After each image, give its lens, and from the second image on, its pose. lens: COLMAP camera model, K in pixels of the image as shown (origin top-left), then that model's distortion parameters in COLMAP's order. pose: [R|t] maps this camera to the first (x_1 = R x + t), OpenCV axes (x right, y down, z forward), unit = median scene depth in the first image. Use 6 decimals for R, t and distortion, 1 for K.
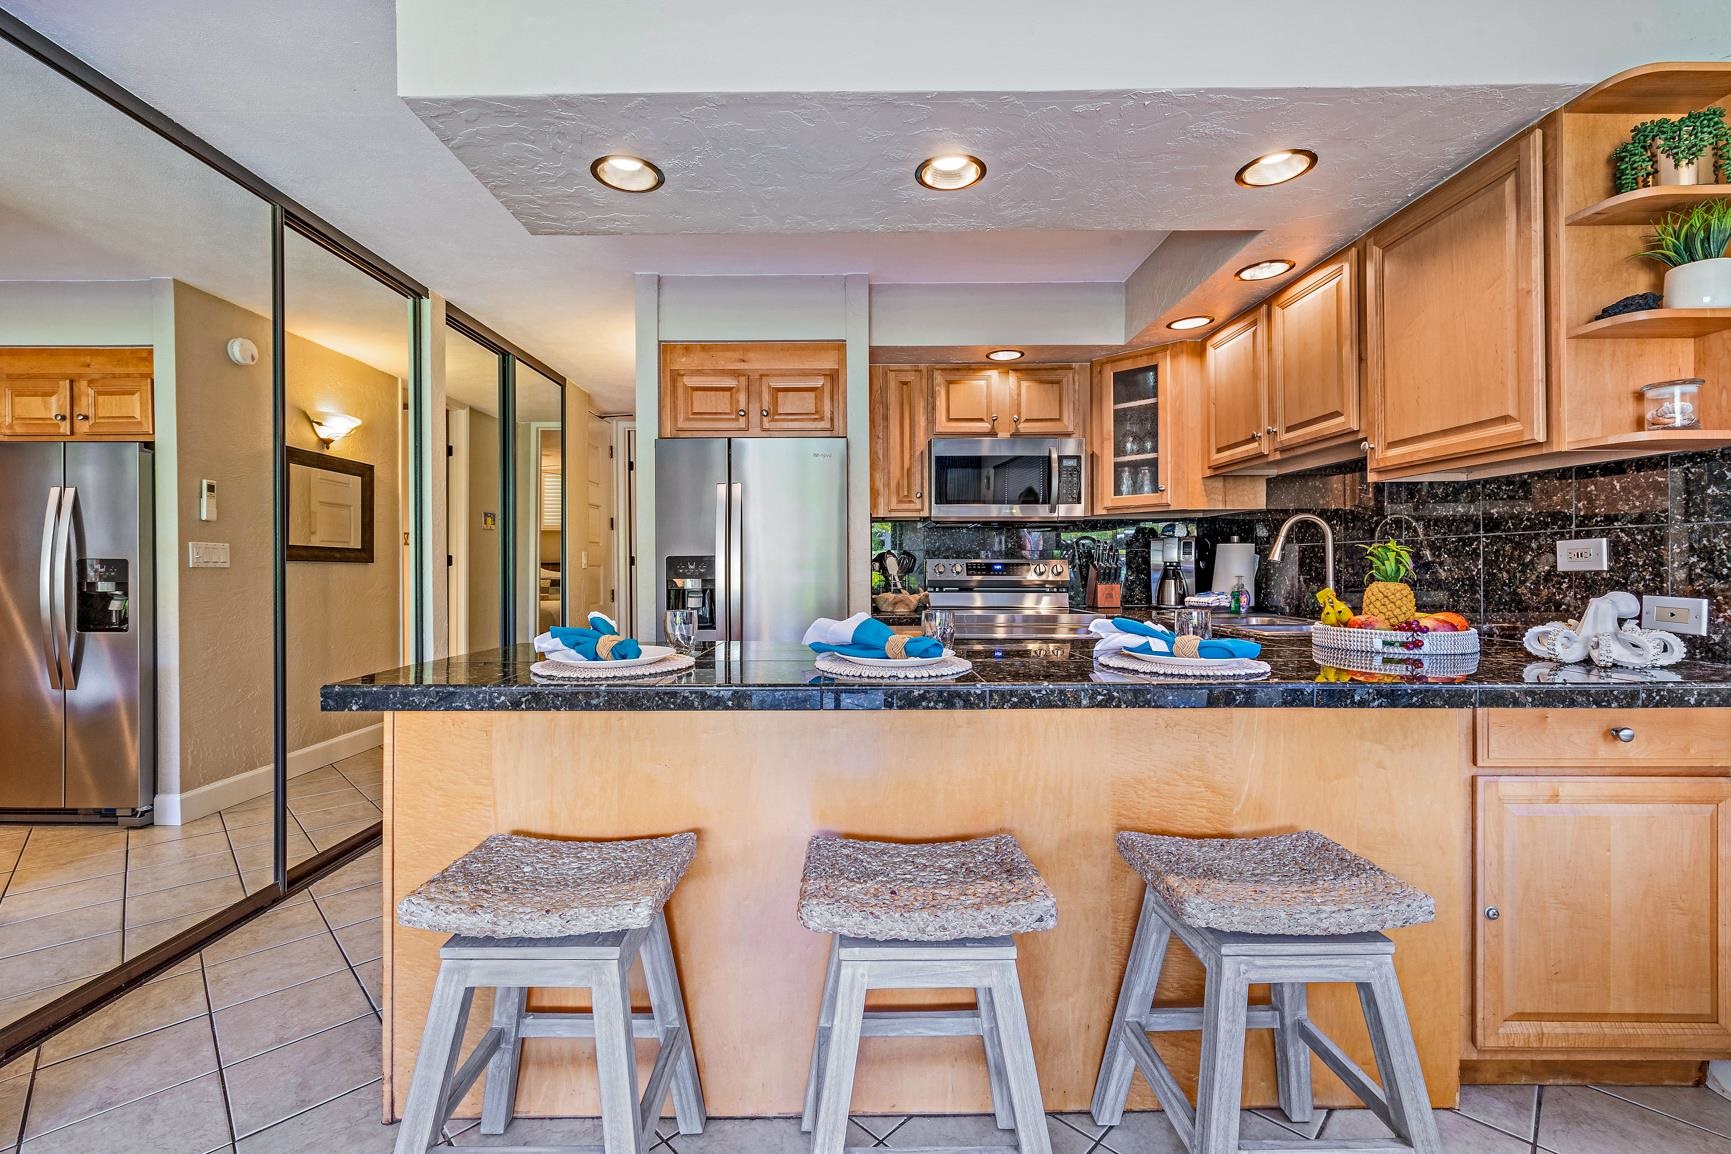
lens RADIAL K [[746.6, 0, 855.2], [0, 746.6, 560.5], [0, 0, 1]] dist [0.004512, 0.001232]
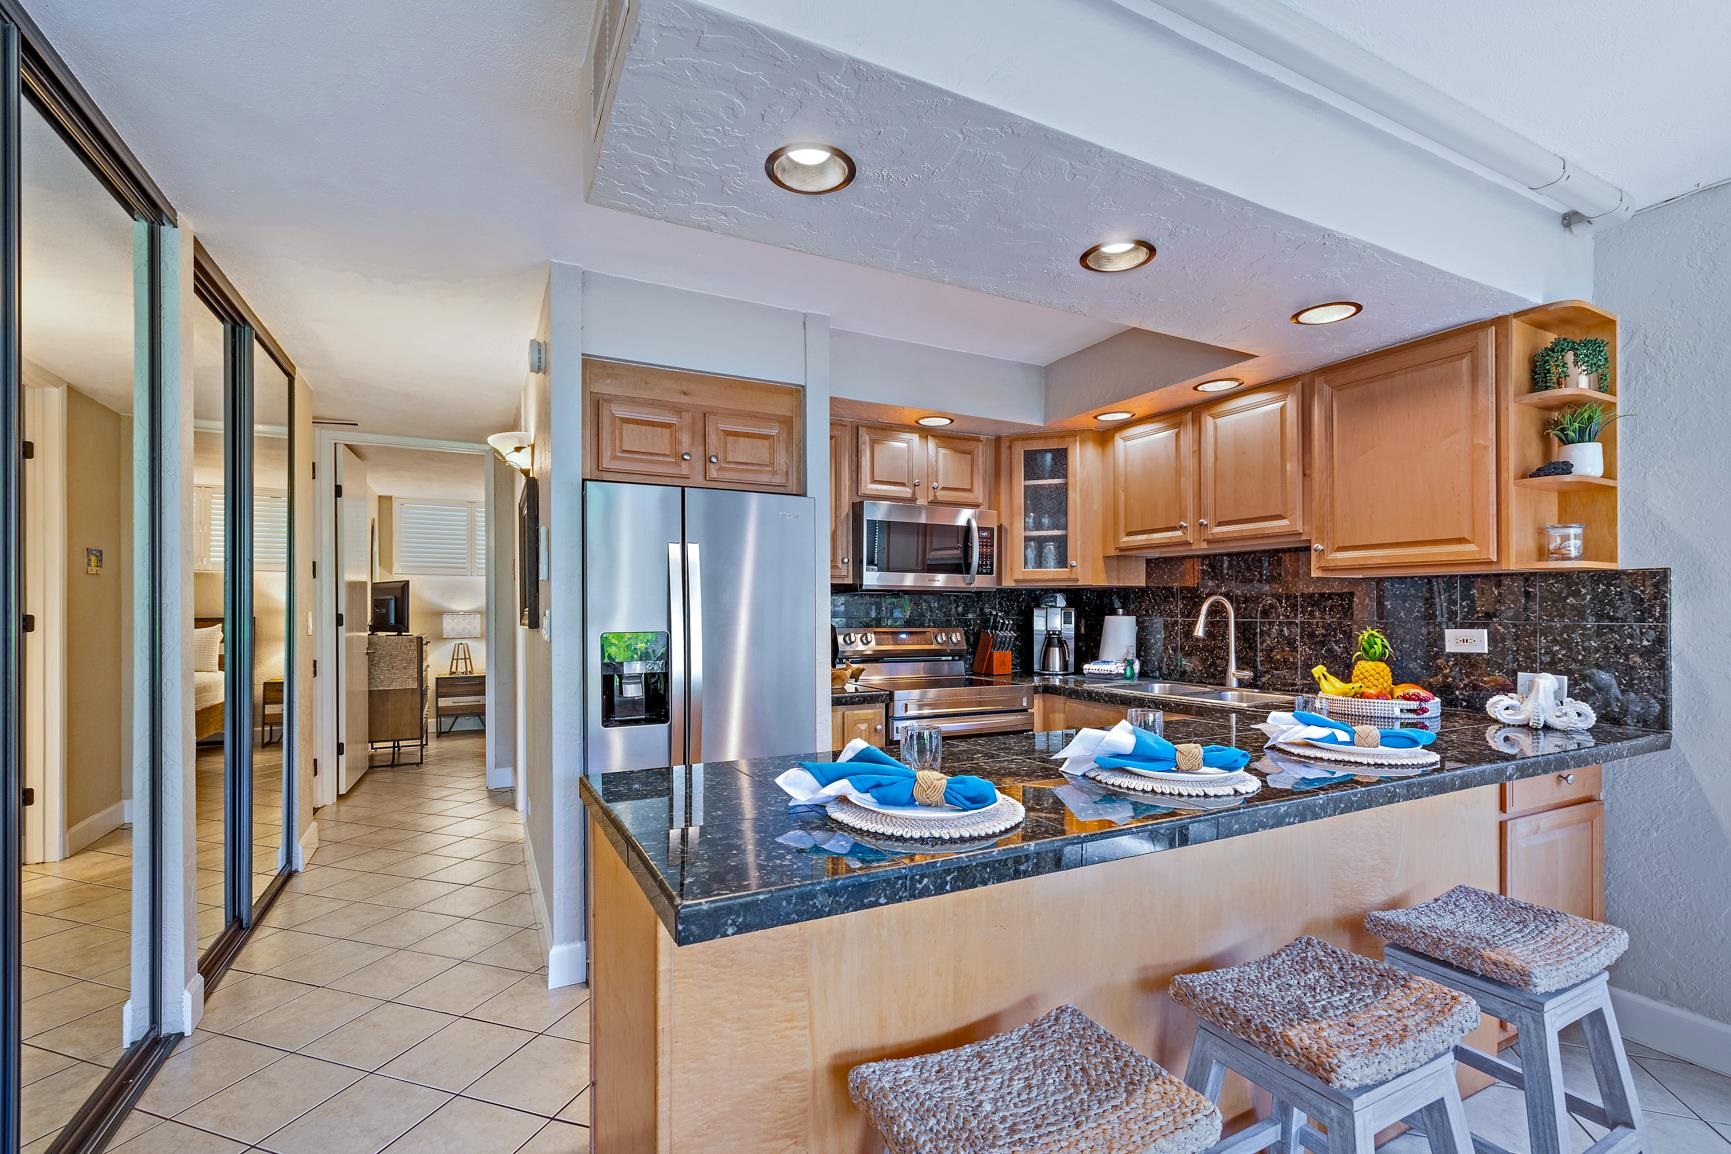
lens RADIAL K [[746.6, 0, 874.9], [0, 746.6, 616.7], [0, 0, 1]] dist [0.004512, 0.001232]
pose [[0.896954, 0.005025, 0.442095, -0.331043], [-0.012247, 0.999834, 0.013484, -0.031855], [-0.441954, -0.017509, 0.896867, 0.149668]]
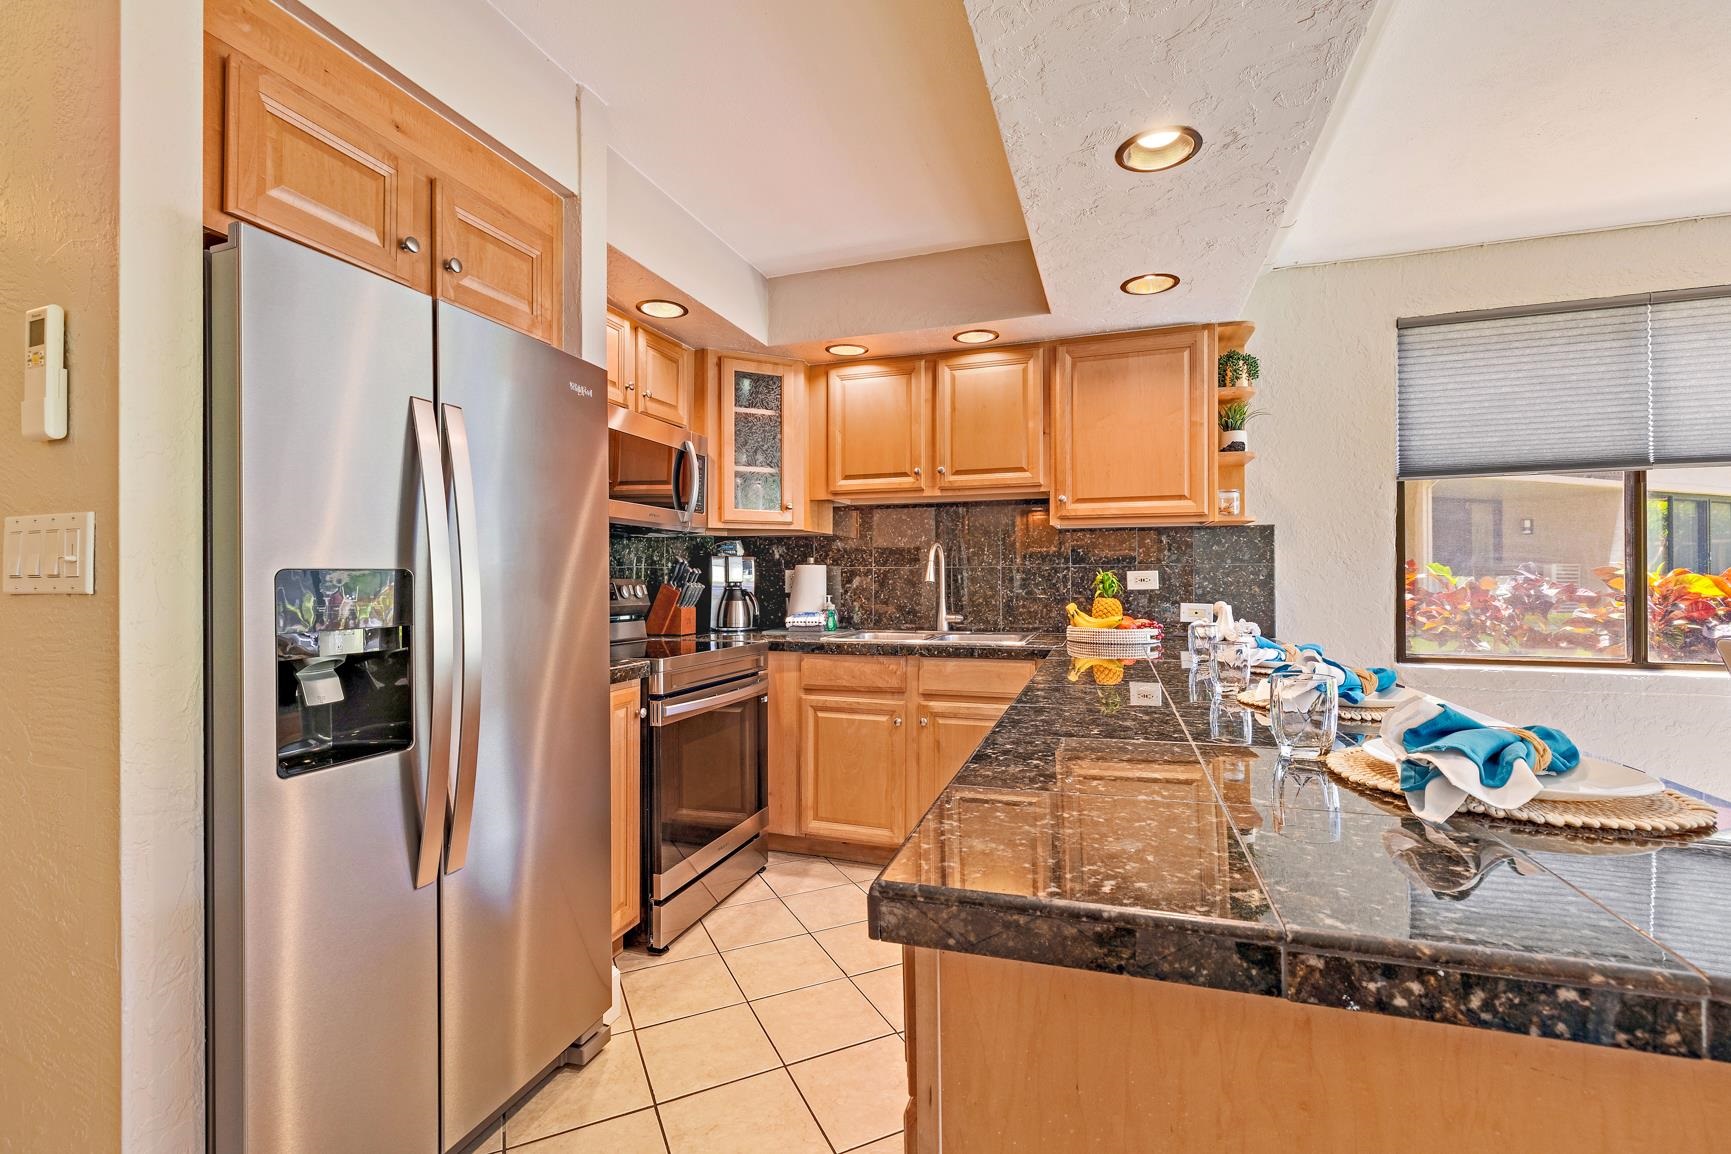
lens RADIAL K [[746.6, 0, 859.4], [0, 746.6, 577.8], [0, 0, 1]] dist [0.004512, 0.001232]
pose [[0.346624, 0.006709, 0.937980, -0.475481], [-0.010234, 0.999942, -0.003371, -0.000354], [-0.937948, -0.008430, 0.346673, 0.579082]]
